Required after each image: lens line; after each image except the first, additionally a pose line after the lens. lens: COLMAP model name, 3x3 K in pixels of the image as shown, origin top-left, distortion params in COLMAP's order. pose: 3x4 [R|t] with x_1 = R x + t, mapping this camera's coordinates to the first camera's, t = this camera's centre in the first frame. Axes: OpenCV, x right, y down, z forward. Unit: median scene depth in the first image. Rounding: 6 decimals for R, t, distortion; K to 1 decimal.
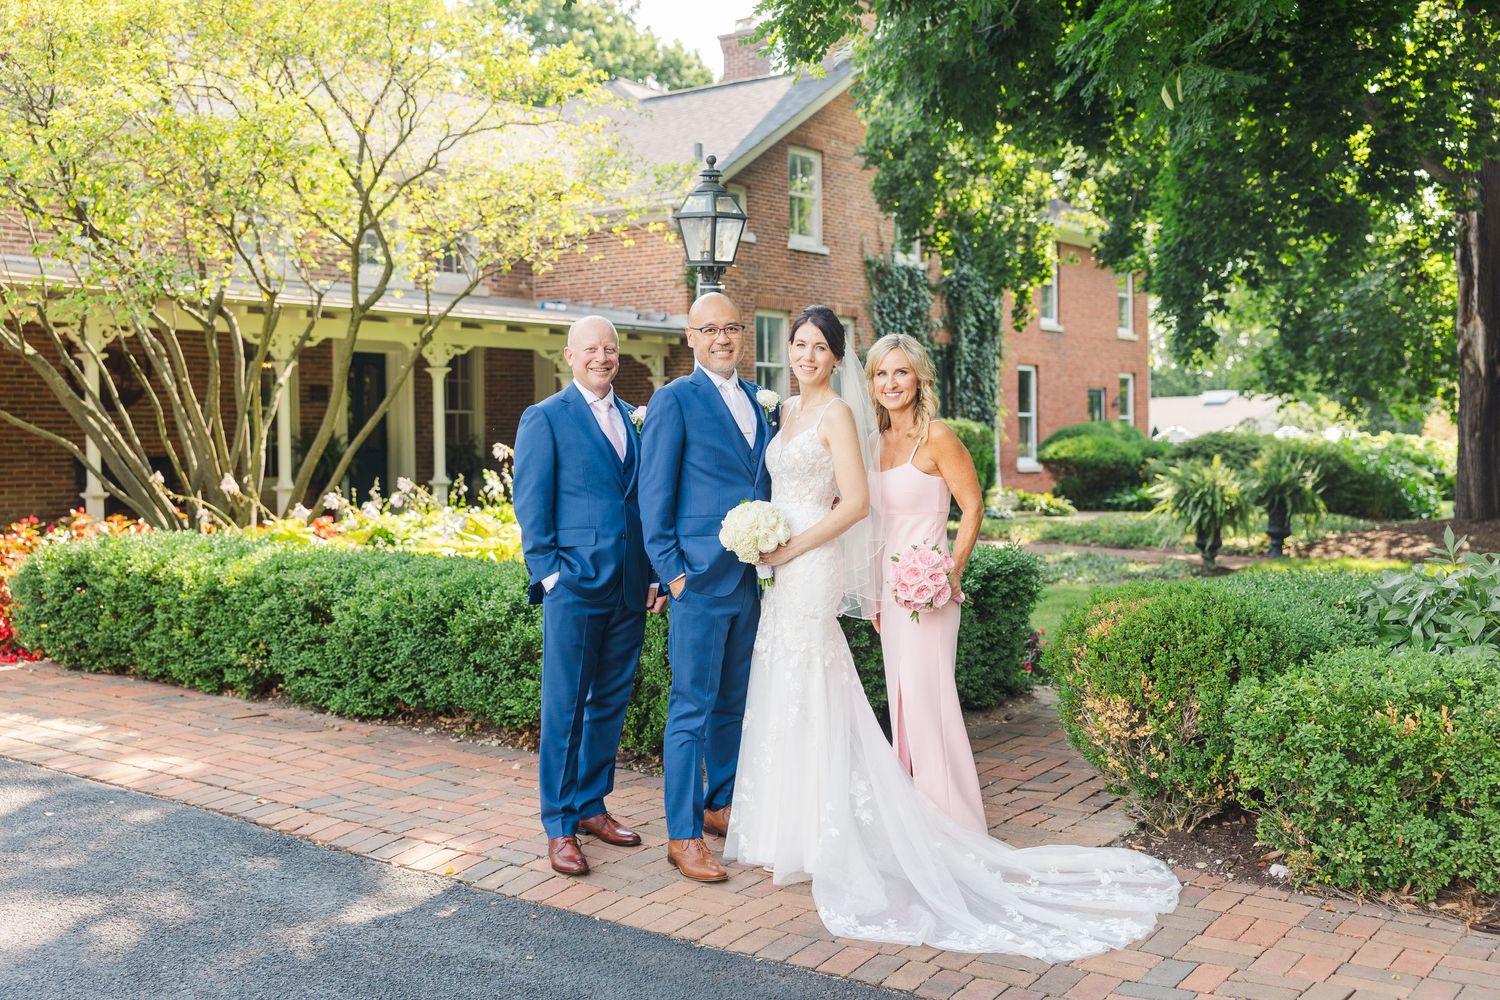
lens RADIAL K [[1723.2, 0, 713.8], [0, 1723.2, 515.8], [0, 0, 1]] dist [-0.003930, 0.000000]
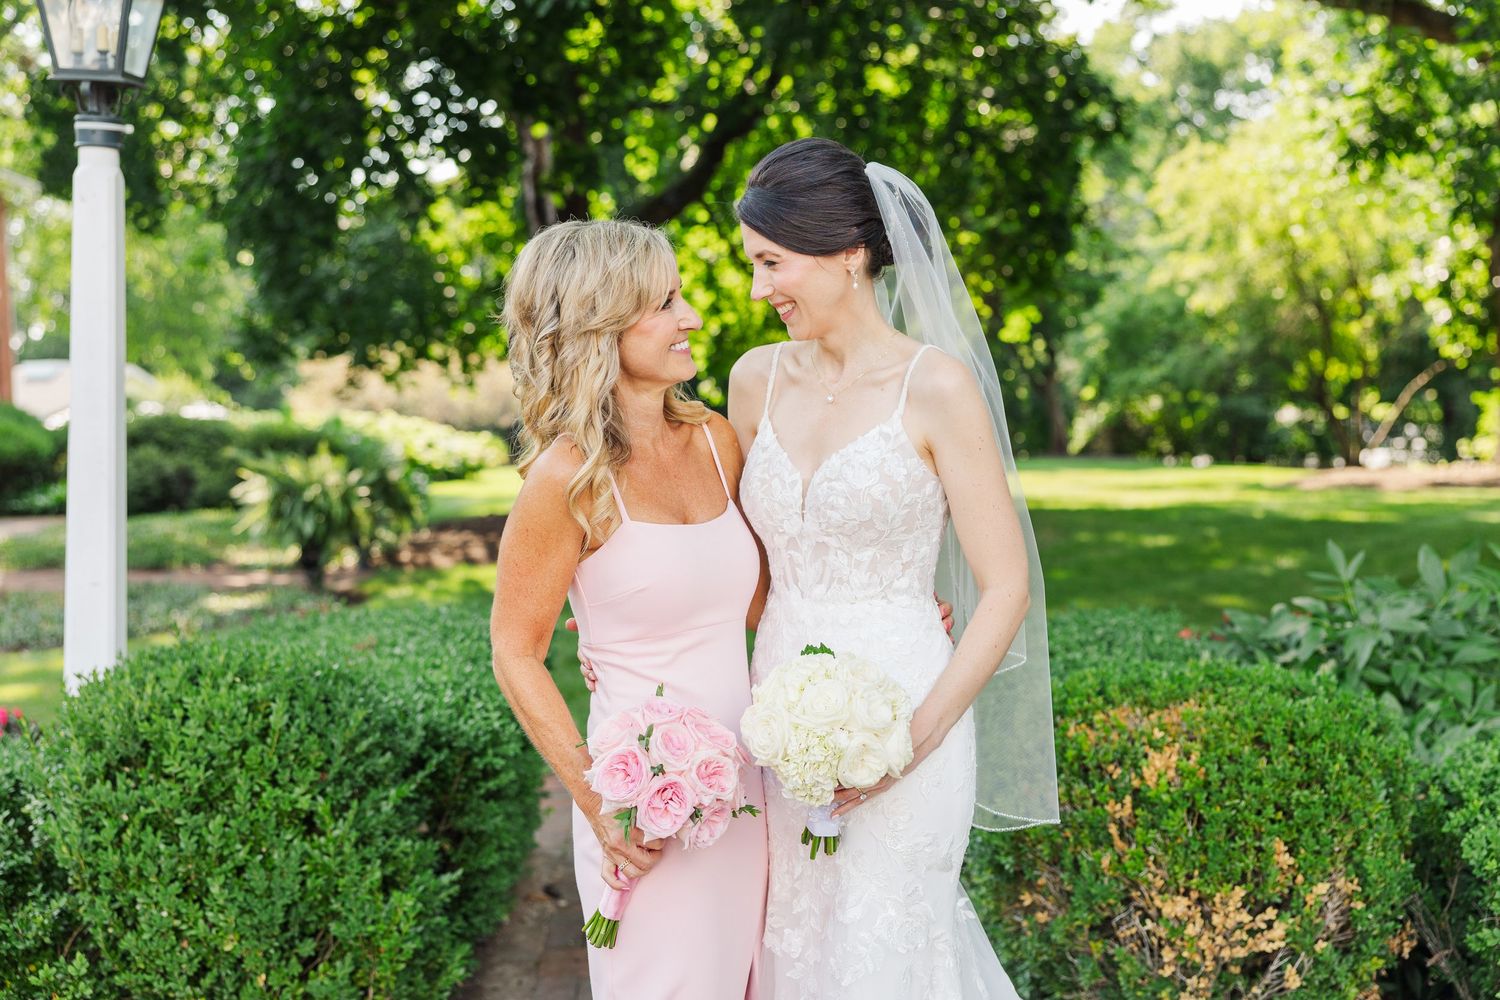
lens RADIAL K [[1924.3, 0, 757.8], [0, 1924.3, 505.4], [0, 0, 1]] dist [0.015549, 0.000000]
pose [[0.774426, -0.049744, 0.630705, -0.119975], [0.049286, 0.998618, 0.018244, -0.016554], [-0.630741, 0.016956, 0.775808, 0.270289]]
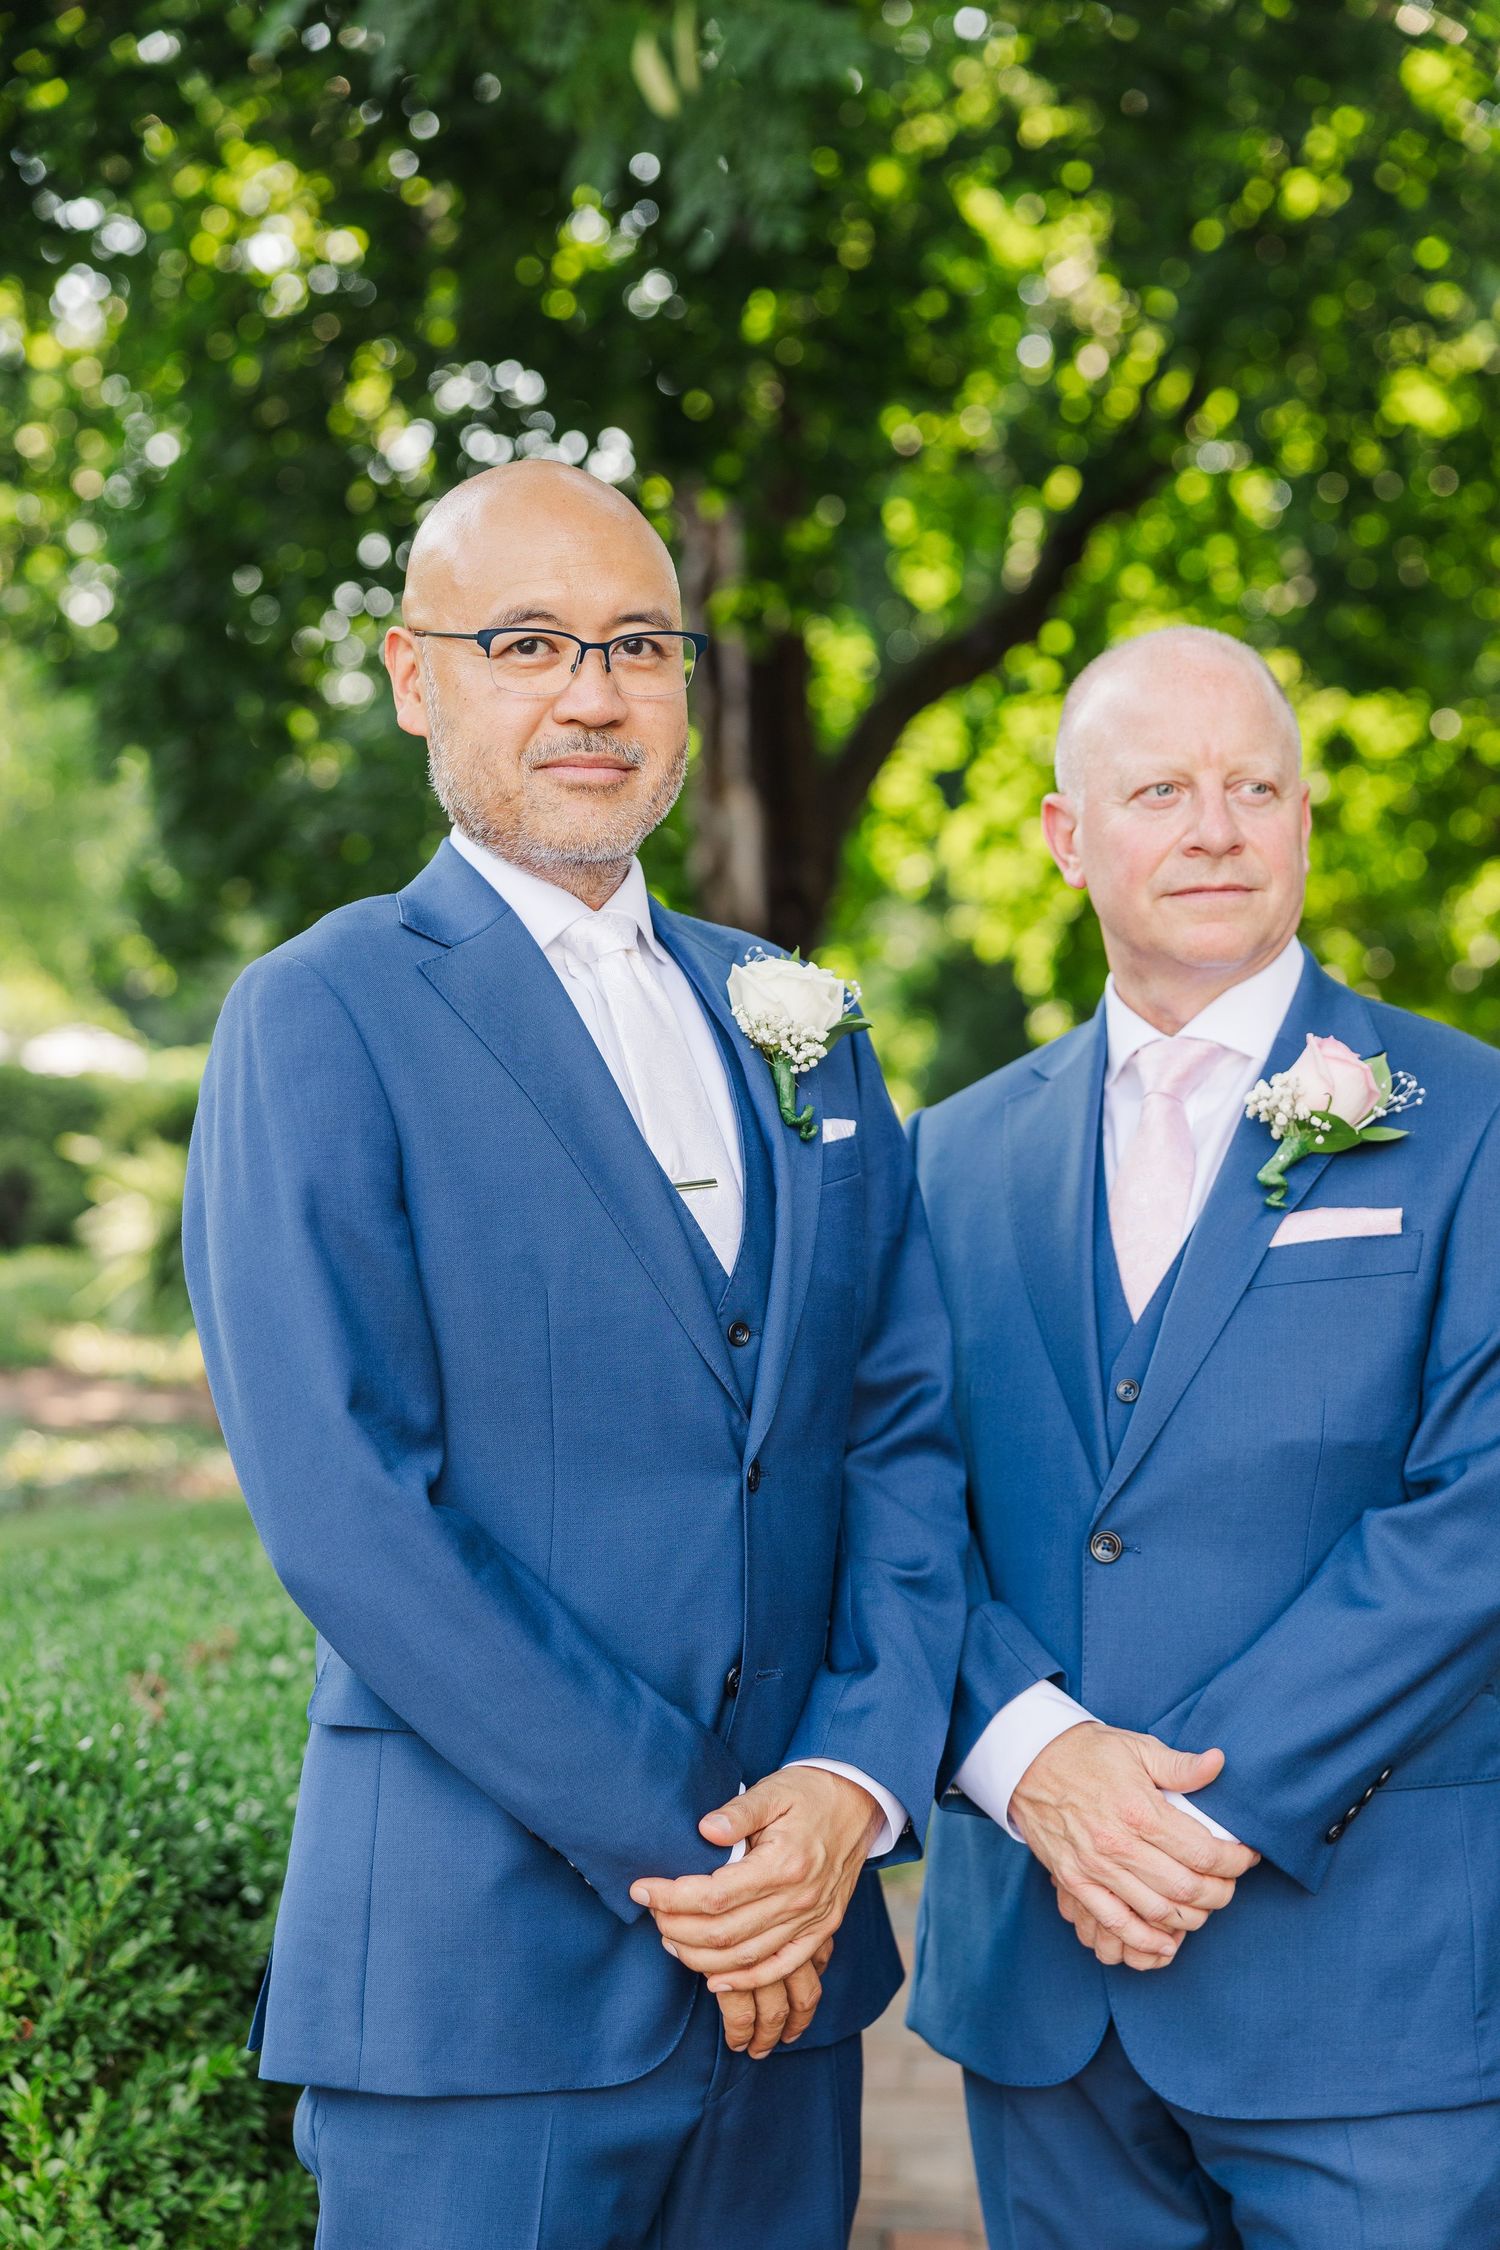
lens RADIAL K [[3756.5, 0, 754.6], [0, 3756.5, 1110.6], [0, 0, 1]] dist [0.032908, 0.000000]
pose [[0.838154, -0.016538, 0.545184, -0.080002], [0.032649, 0.999269, -0.019882, -0.024462], [-0.544456, 0.034464, 0.838081, 0.312666]]
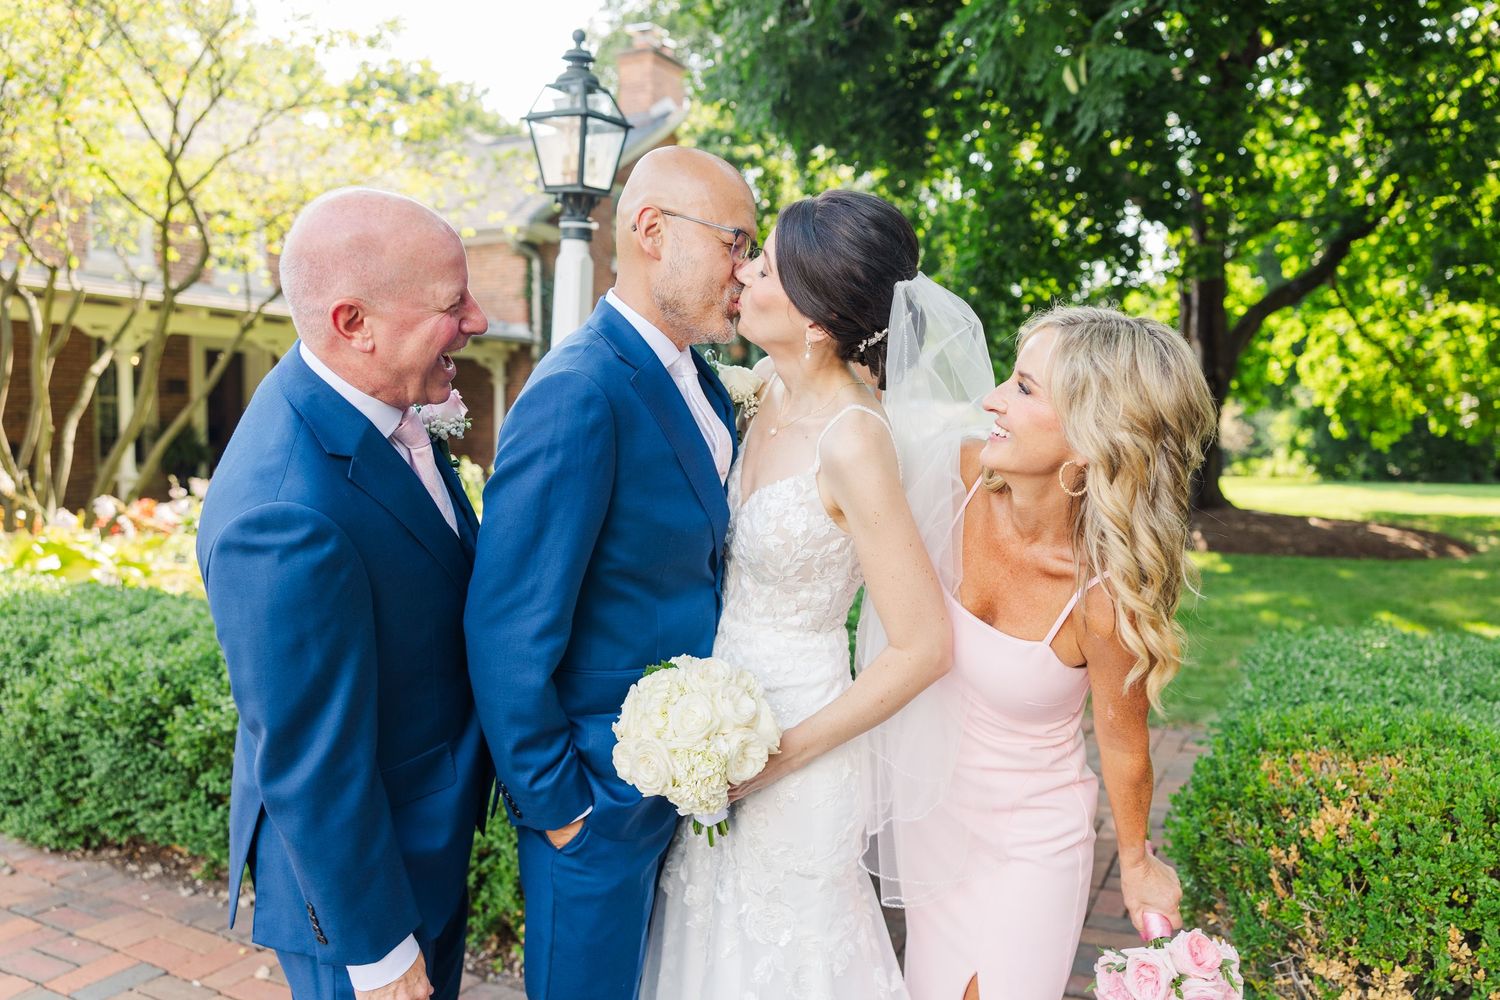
lens RADIAL K [[1214.3, 0, 746.4], [0, 1214.3, 495.7], [0, 0, 1]] dist [0.011858, -0.006685]
pose [[0.985840, 0.004673, 0.167621, -0.009011], [-0.006212, 0.999943, 0.008654, -0.017700], [-0.167571, -0.009573, 0.985813, 0.295999]]
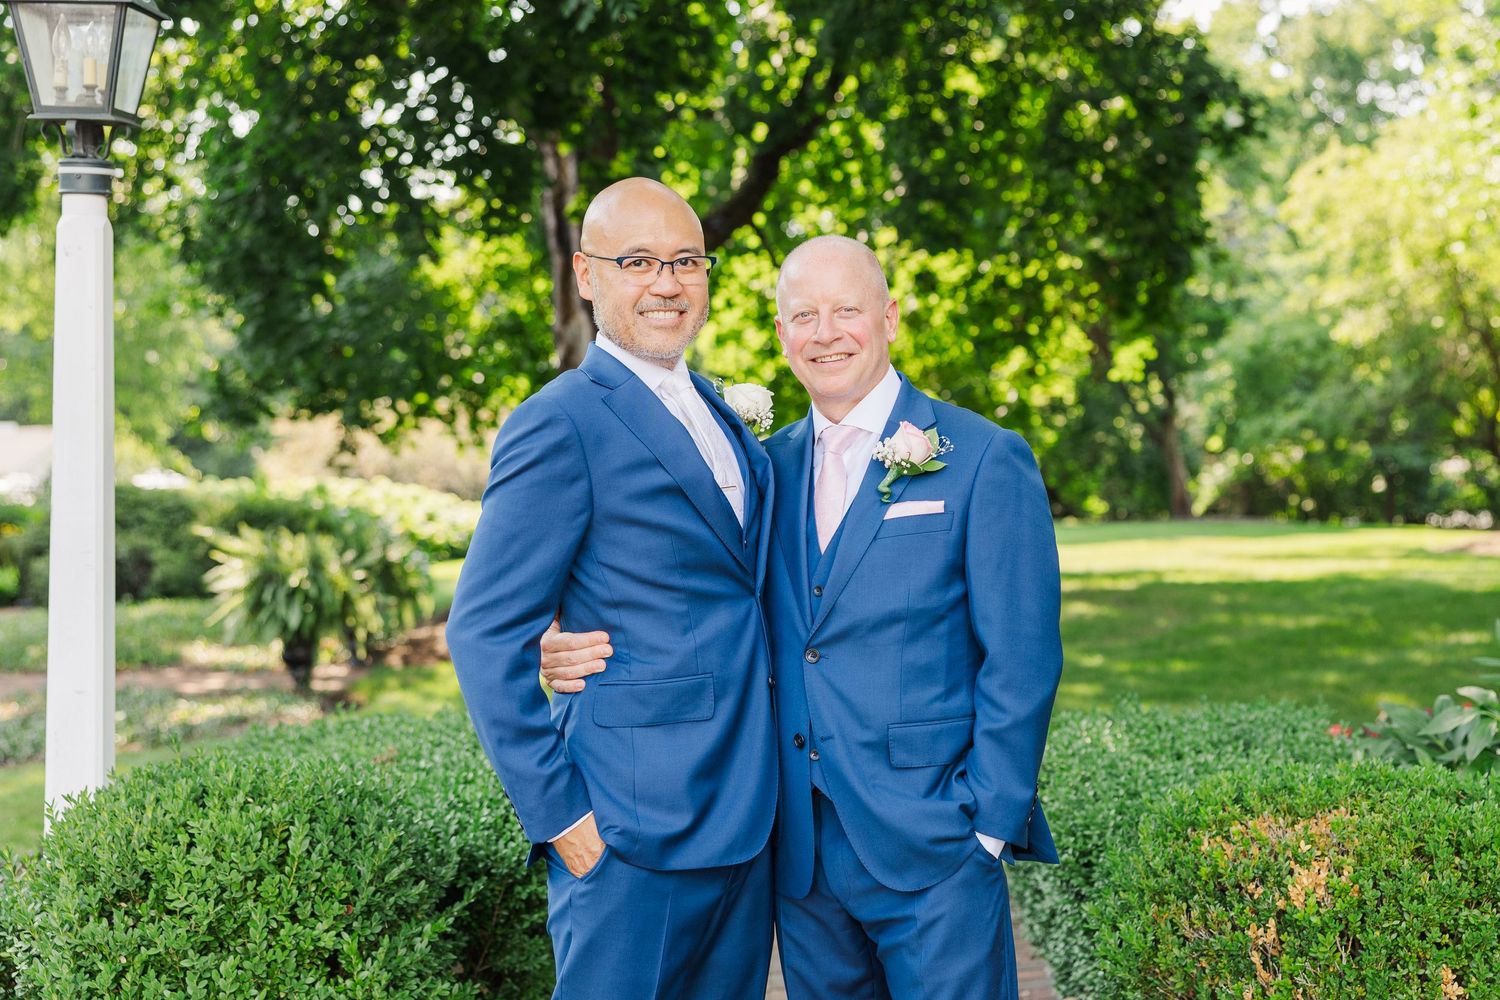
lens RADIAL K [[2310.9, 0, 815.5], [0, 2310.9, 484.5], [0, 0, 1]] dist [0.014869, 0.000000]
pose [[0.774853, -0.034722, 0.631187, -0.131868], [0.064224, 0.997648, -0.023960, -0.018230], [-0.628870, 0.059103, 0.775261, 0.259974]]
